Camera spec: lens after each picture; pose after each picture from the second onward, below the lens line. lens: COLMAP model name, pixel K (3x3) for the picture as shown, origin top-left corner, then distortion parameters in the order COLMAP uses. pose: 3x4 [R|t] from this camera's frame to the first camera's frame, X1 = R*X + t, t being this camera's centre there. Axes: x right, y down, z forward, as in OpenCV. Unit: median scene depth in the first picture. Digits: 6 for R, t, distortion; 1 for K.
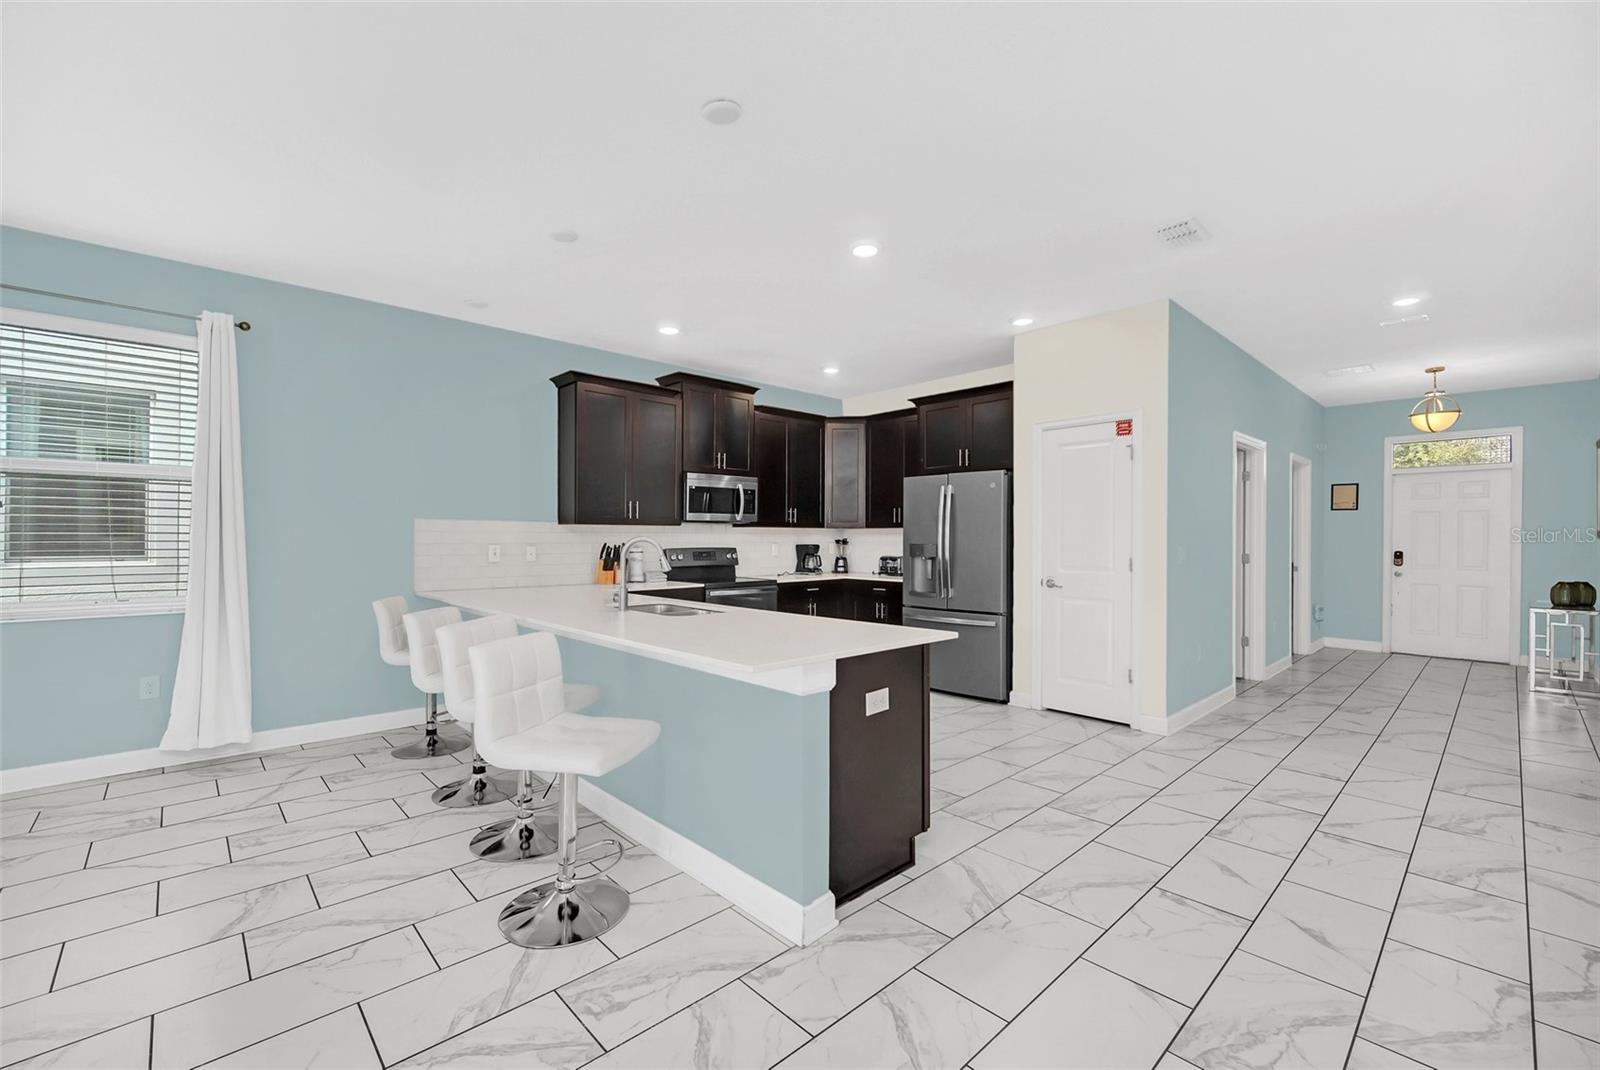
lens RADIAL K [[664.2, 0, 792.3], [0, 664.2, 543.5], [0, 0, 1]] dist [-0.006703, 0.001374]
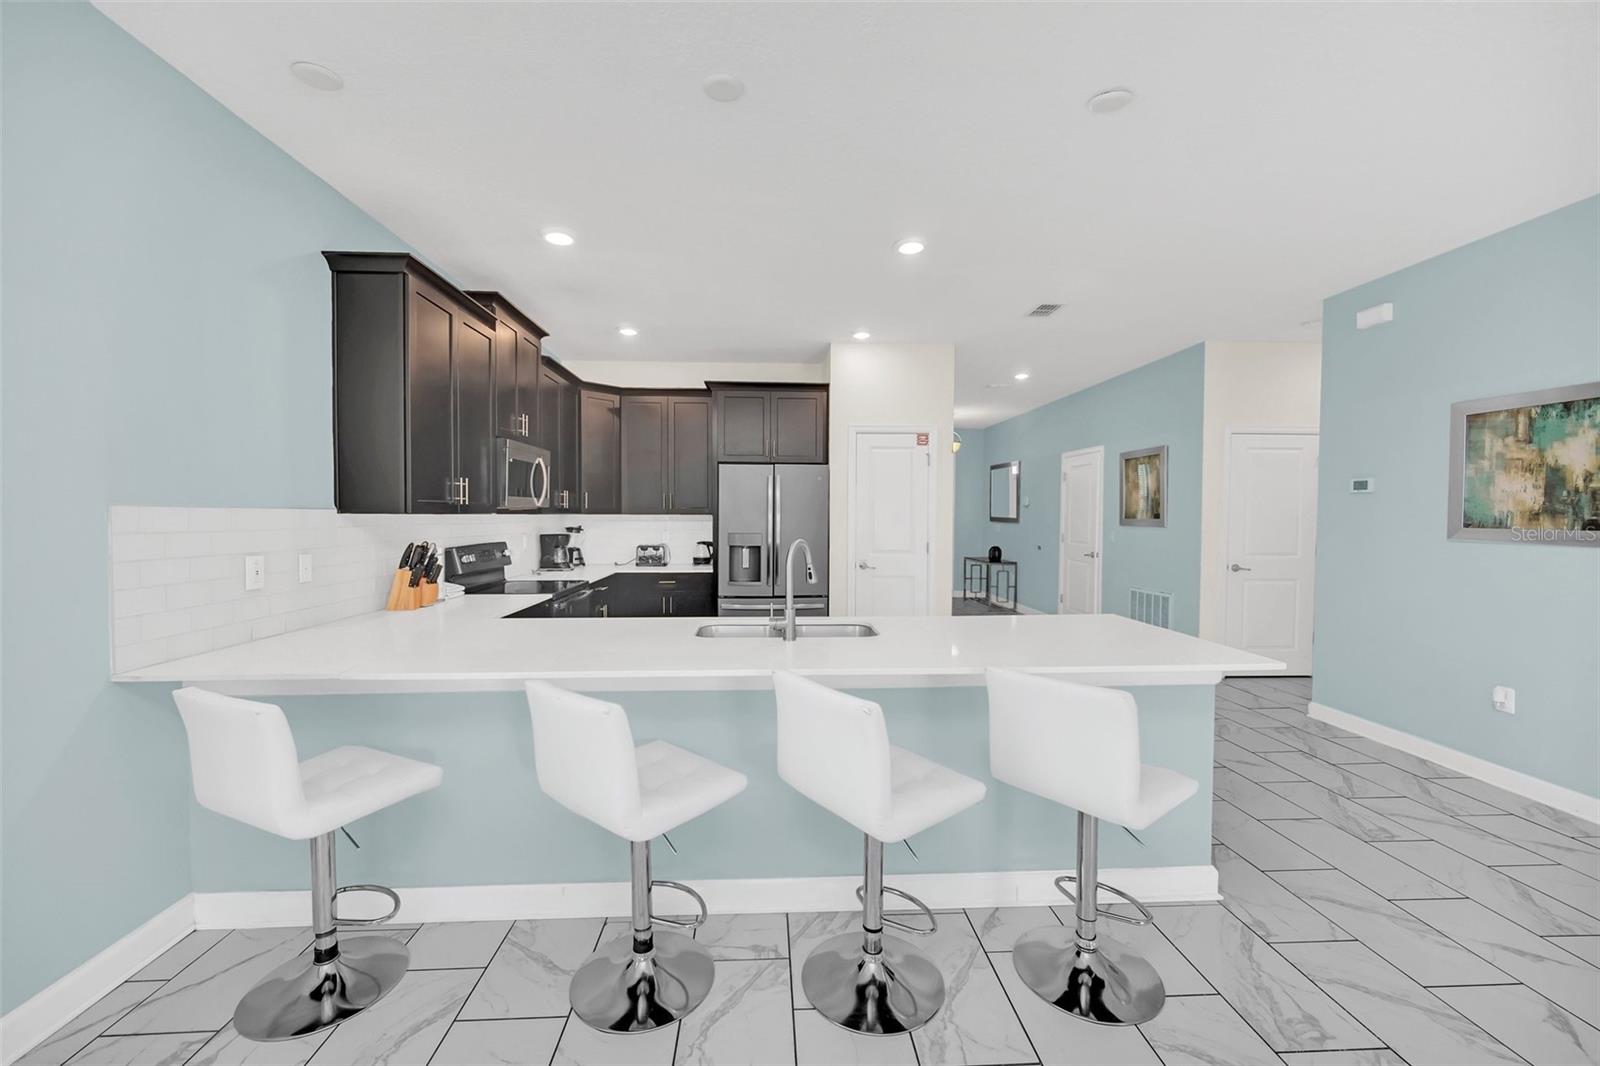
lens RADIAL K [[647.1, 0, 794.1], [0, 647.1, 531.9], [0, 0, 1]] dist [-0.000751, -0.000051]
pose [[0.644225, -0.020008, 0.764574, -0.528597], [0.005059, 0.999747, 0.021899, -0.022953], [-0.764819, -0.010240, 0.644164, 0.343310]]
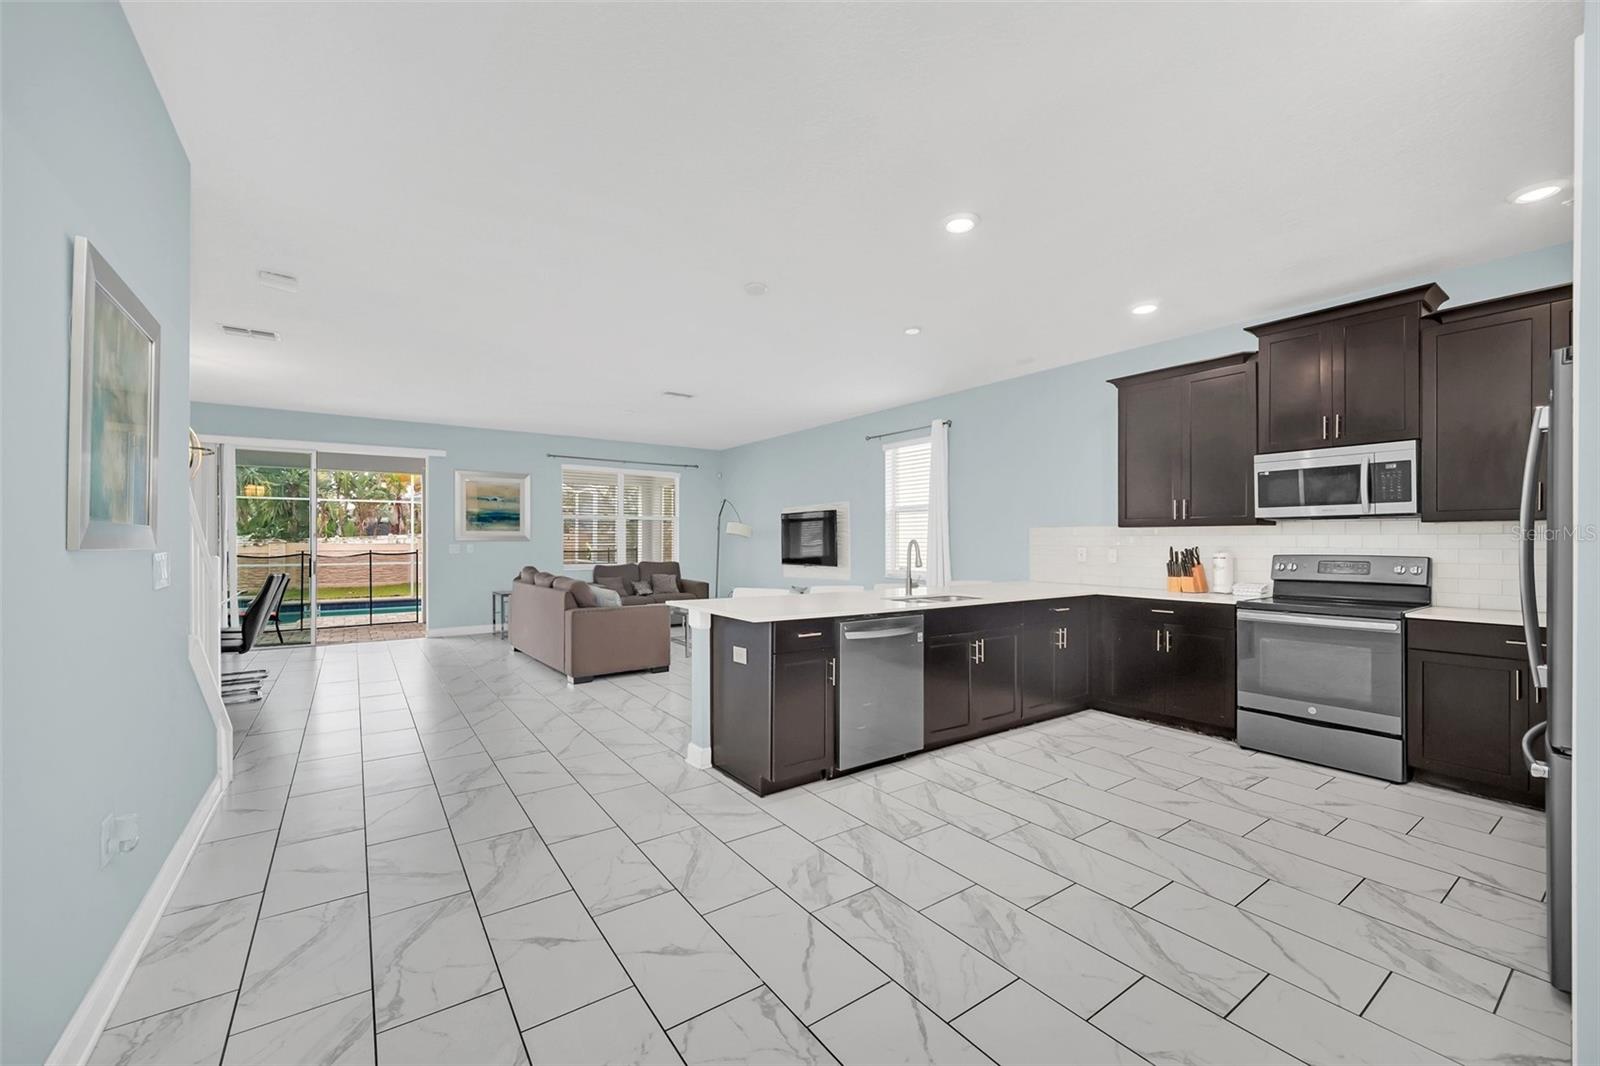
lens RADIAL K [[647.1, 0, 793.1], [0, 647.1, 539.0], [0, 0, 1]] dist [-0.000751, -0.000051]
pose [[-0.141520, -0.005646, -0.989919, 0.717200], [-0.008633, 0.999953, -0.004469, -0.002671], [0.989898, 0.007914, -0.141562, 0.630306]]
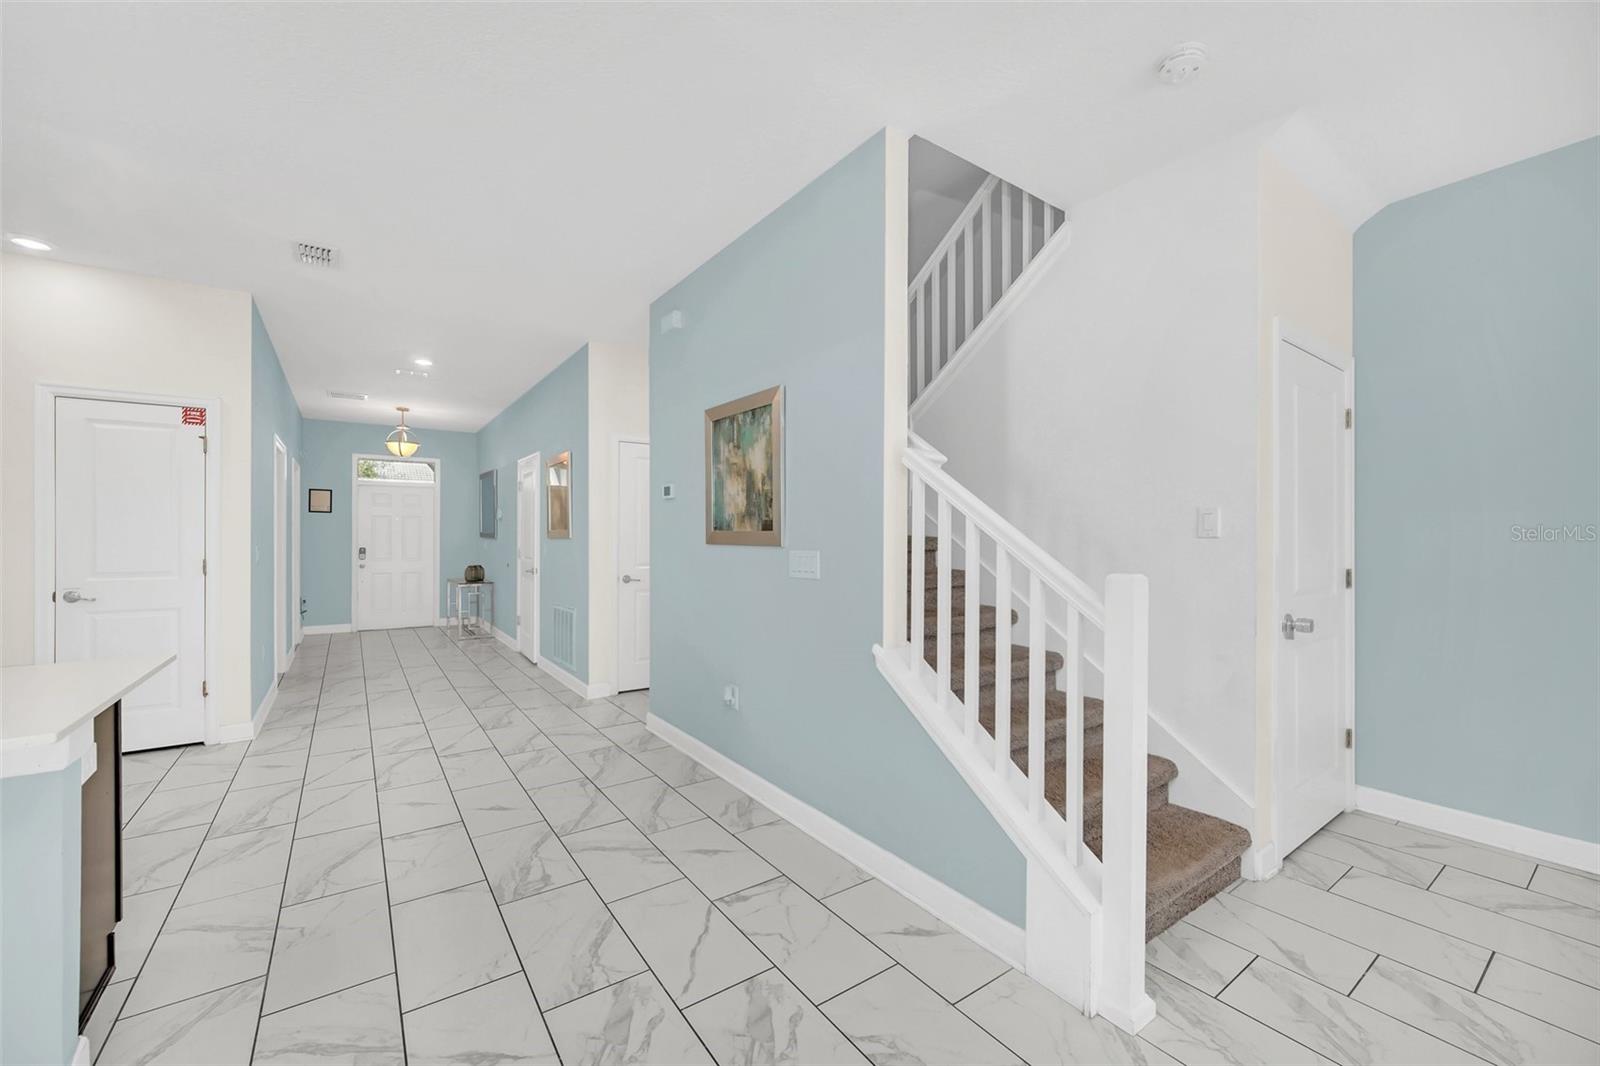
lens RADIAL K [[647.1, 0, 795.9], [0, 647.1, 532.6], [0, 0, 1]] dist [-0.000751, -0.000051]
pose [[0.134228, 0.004293, 0.990941, -0.230846], [0.009232, 0.999942, -0.005583, -0.002600], [-0.990908, 0.009898, 0.134180, 0.060206]]
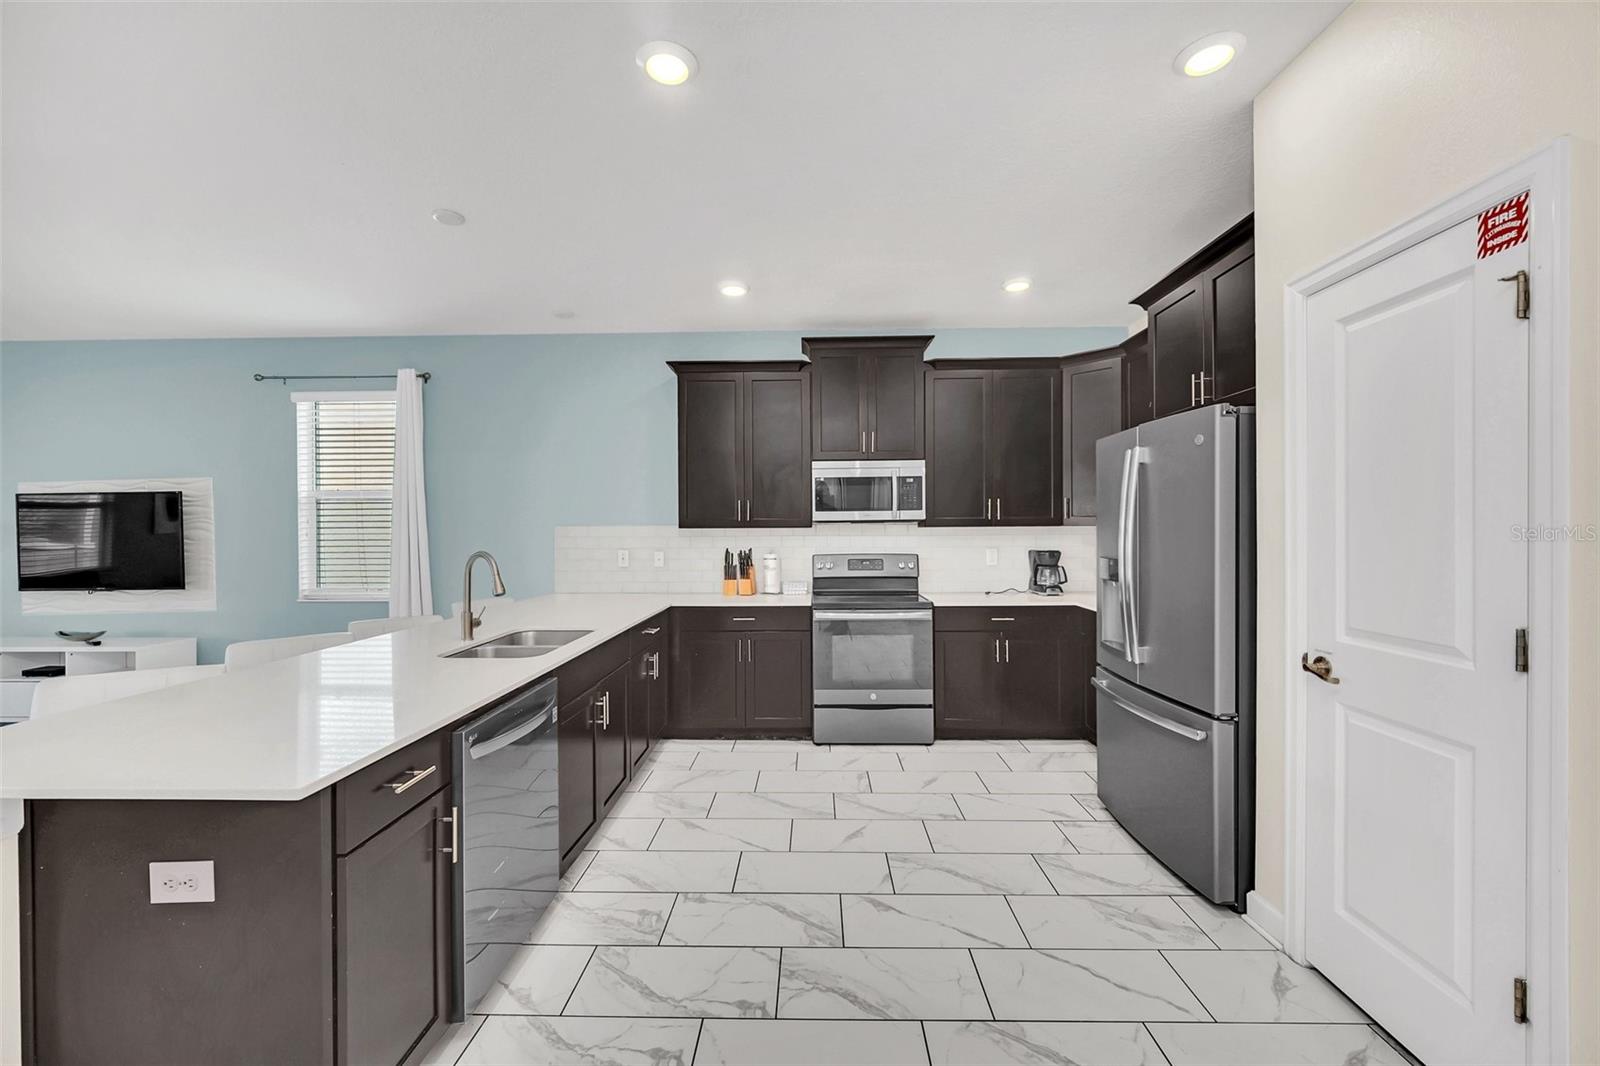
lens RADIAL K [[647.1, 0, 807.2], [0, 647.1, 531.3], [0, 0, 1]] dist [-0.000751, -0.000051]
pose [[0.720112, -0.003157, -0.693850, 0.415635], [0.001503, 0.999994, -0.002990, -0.021678], [0.693856, 0.001111, 0.720113, 0.469904]]
